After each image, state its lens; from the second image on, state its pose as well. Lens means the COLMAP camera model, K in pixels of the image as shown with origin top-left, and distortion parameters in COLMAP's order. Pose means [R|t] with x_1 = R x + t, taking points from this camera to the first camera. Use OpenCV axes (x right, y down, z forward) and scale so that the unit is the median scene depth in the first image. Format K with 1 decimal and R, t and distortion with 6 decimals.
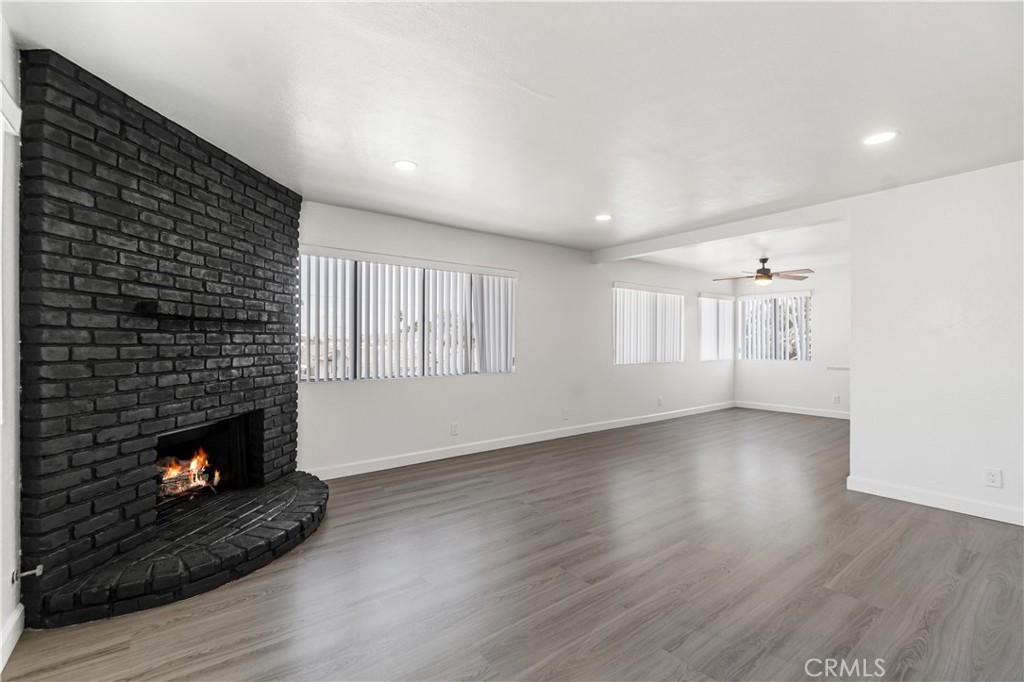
lens RADIAL K [[443.5, 0, 496.2], [0, 443.5, 344.6], [0, 0, 1]] dist [-0.002125, -0.000331]
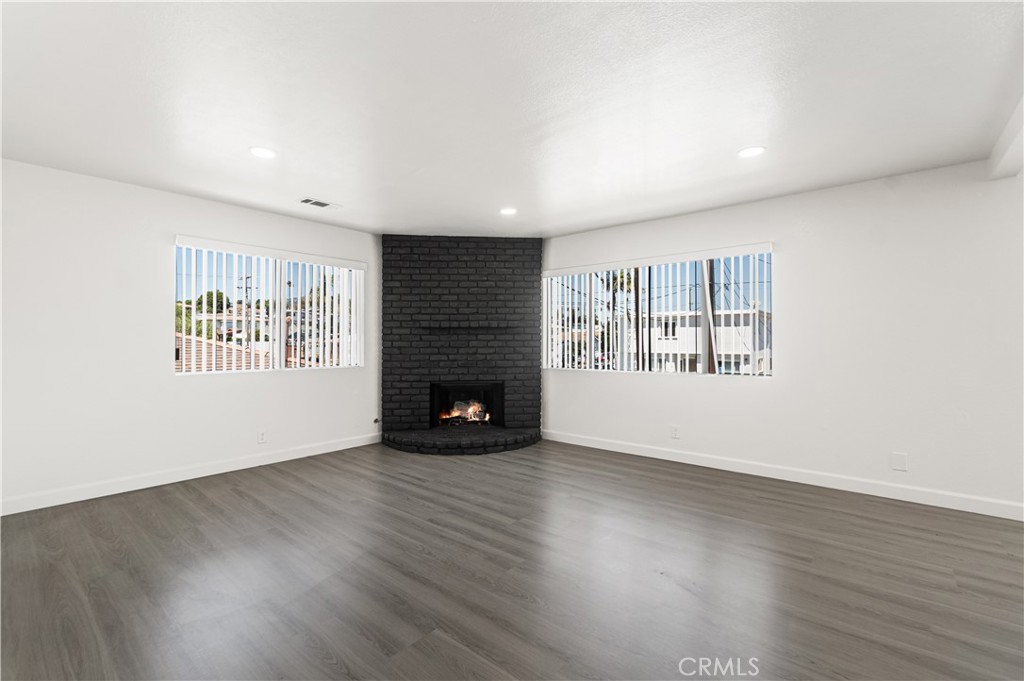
lens RADIAL K [[454.1, 0, 502.3], [0, 454.1, 335.5], [0, 0, 1]] dist [-0.000674, -0.000022]
pose [[0.227083, -0.008268, -0.973840, 1.303028], [-0.001604, 0.999959, -0.008864, -0.005929], [0.973874, 0.003575, 0.227061, 0.733752]]
